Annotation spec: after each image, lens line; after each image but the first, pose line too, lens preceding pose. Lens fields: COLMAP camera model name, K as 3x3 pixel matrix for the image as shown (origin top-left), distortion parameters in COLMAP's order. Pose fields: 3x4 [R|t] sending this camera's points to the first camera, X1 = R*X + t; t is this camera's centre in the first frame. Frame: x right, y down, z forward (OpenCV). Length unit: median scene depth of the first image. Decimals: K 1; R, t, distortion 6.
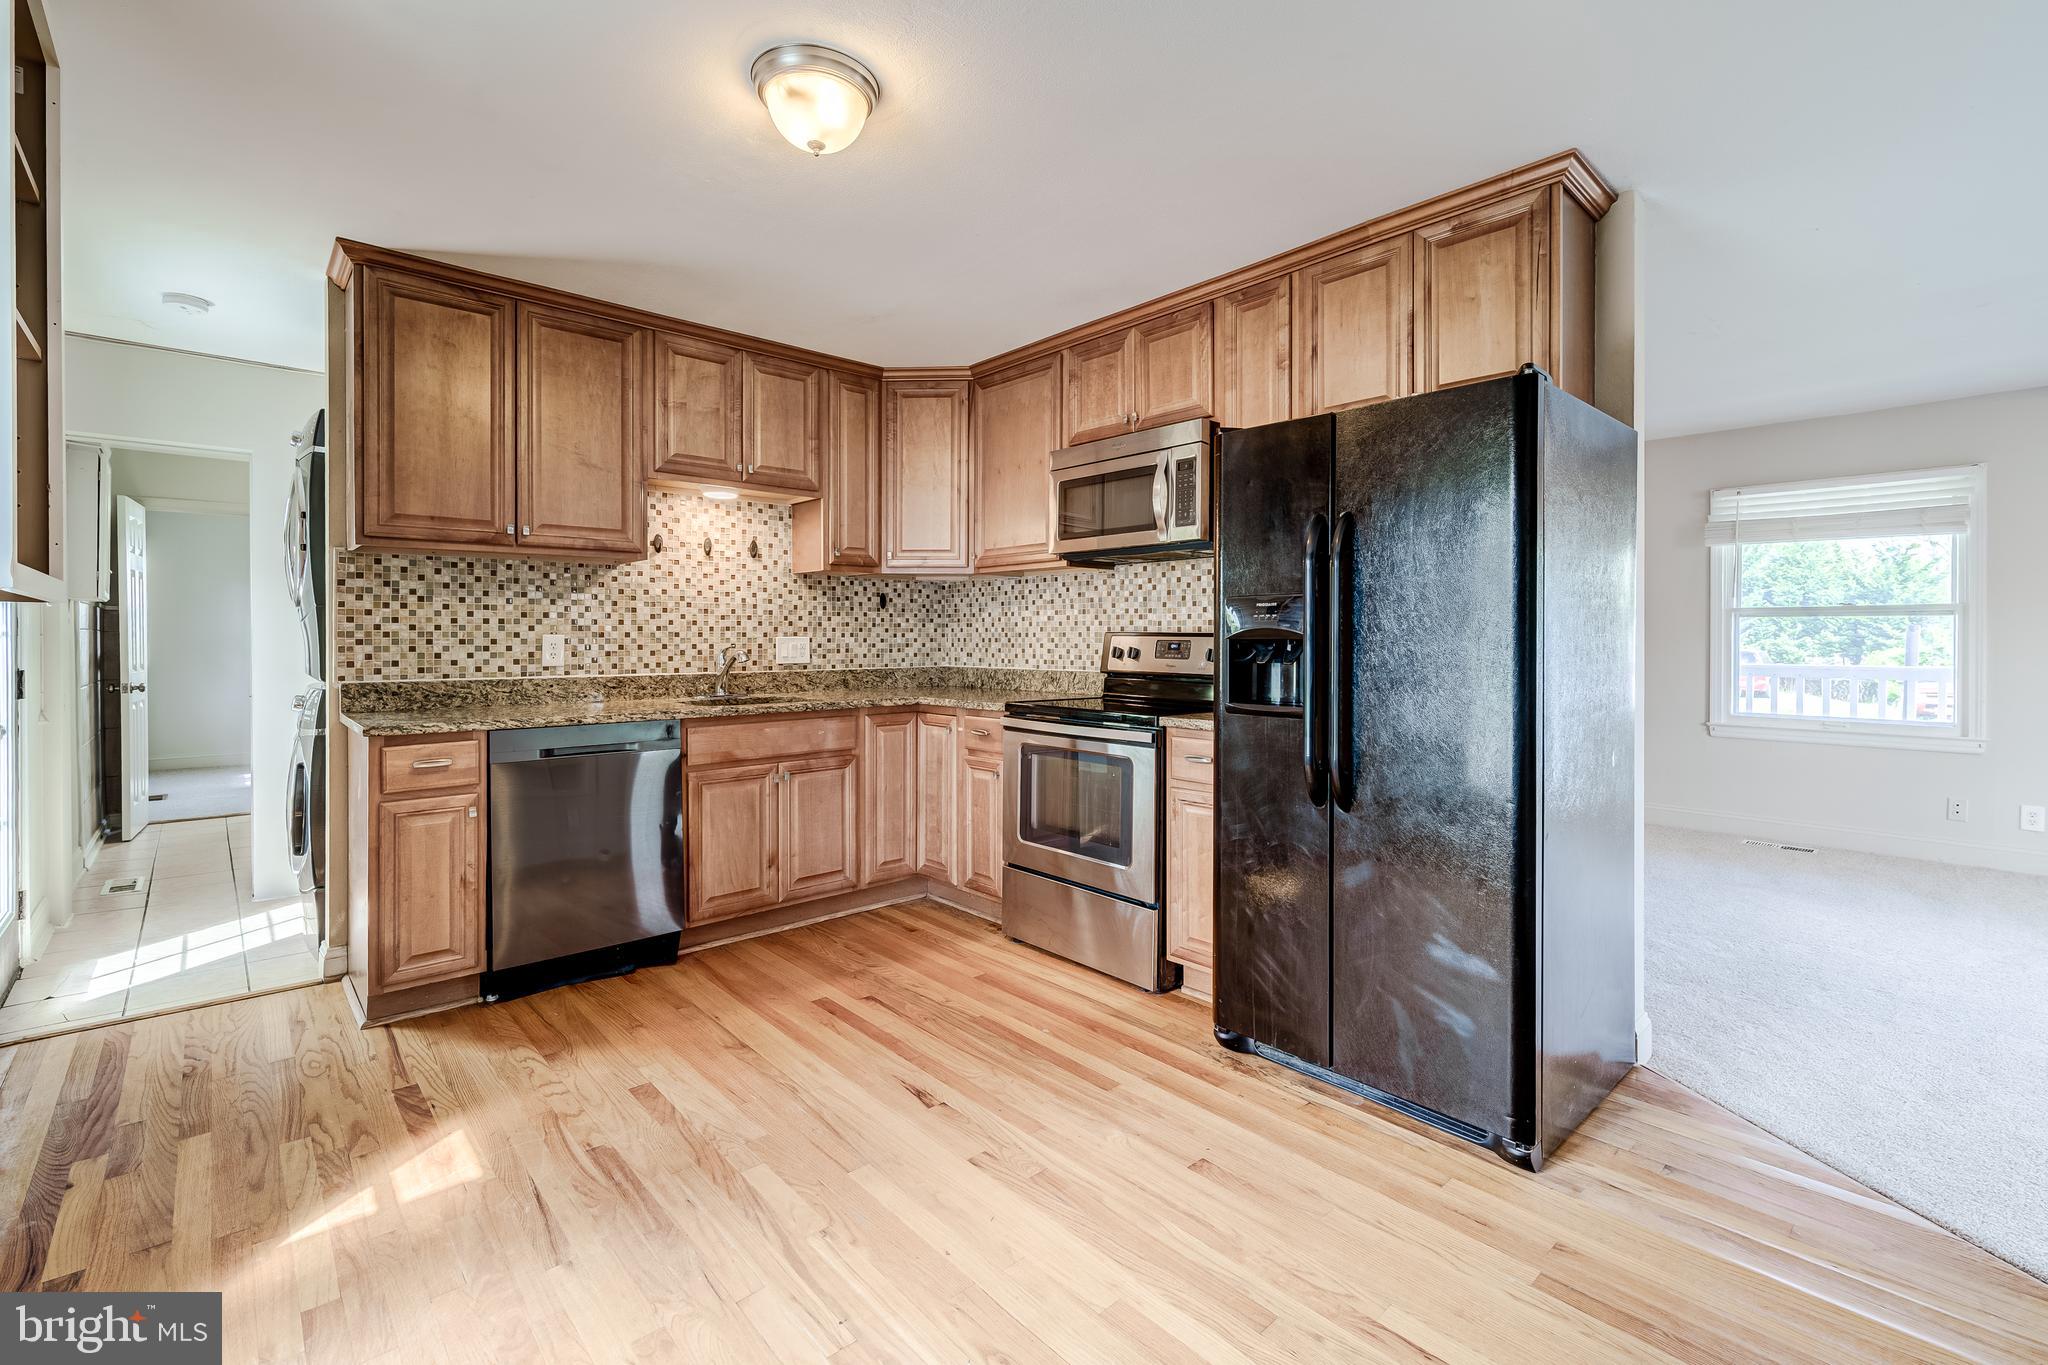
lens RADIAL K [[898.2, 0, 1022.9], [0, 898.2, 638.1], [0, 0, 1]] dist [-0.000997, -0.000068]
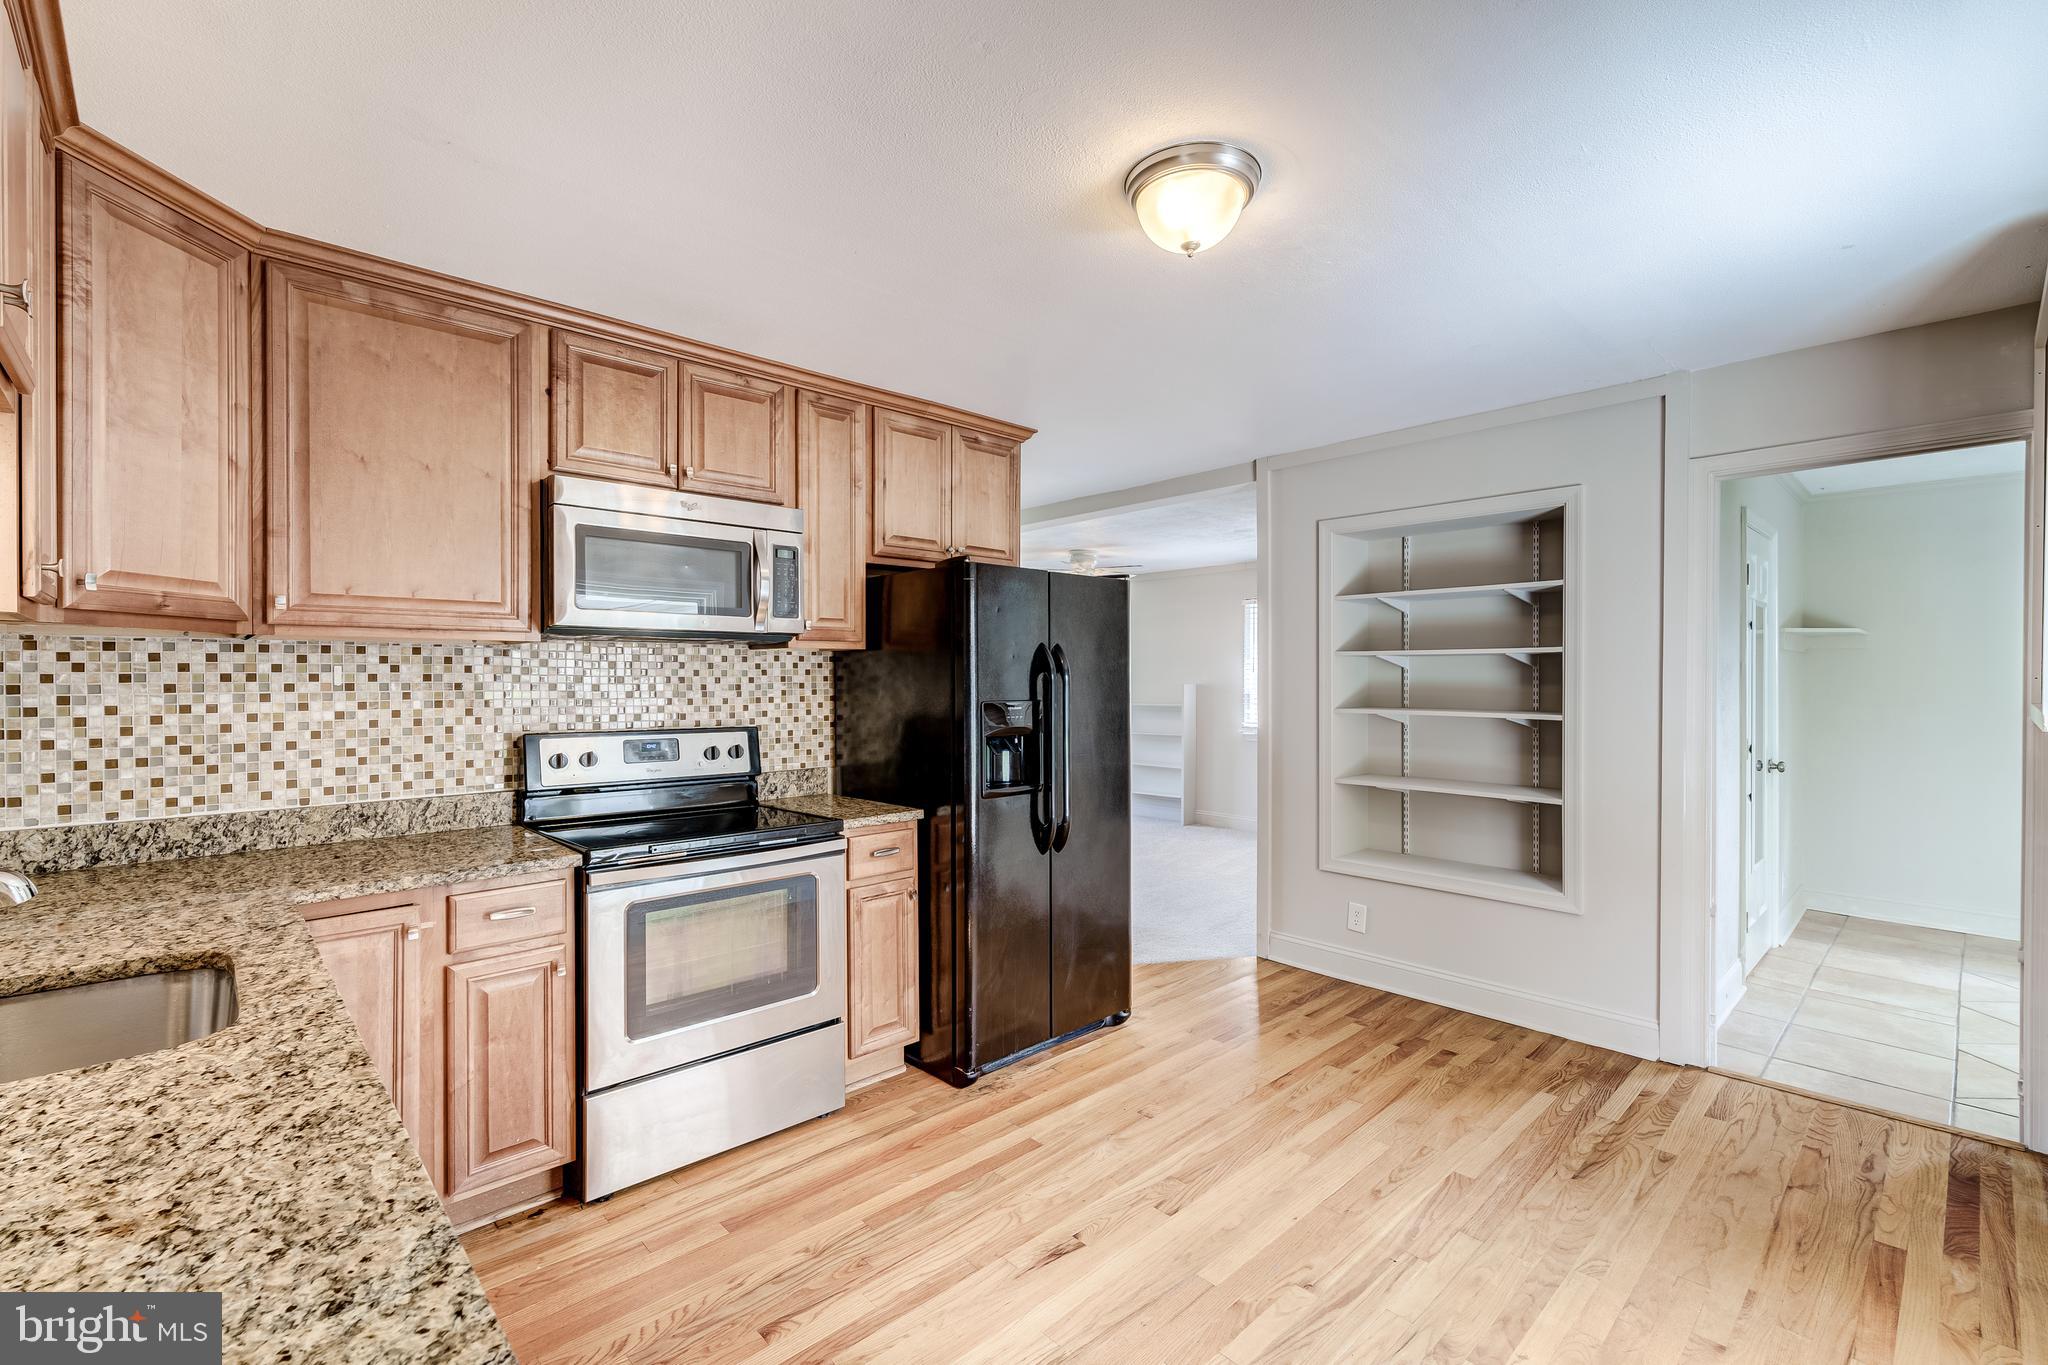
lens RADIAL K [[876.5, 0, 1014.4], [0, 876.5, 677.7], [0, 0, 1]] dist [-0.000744, 0.000124]
pose [[-0.006945, -0.000895, 0.999975, -0.678357], [0.003180, 0.999995, 0.000917, -0.056915], [-0.999971, 0.003187, -0.006942, 0.700771]]
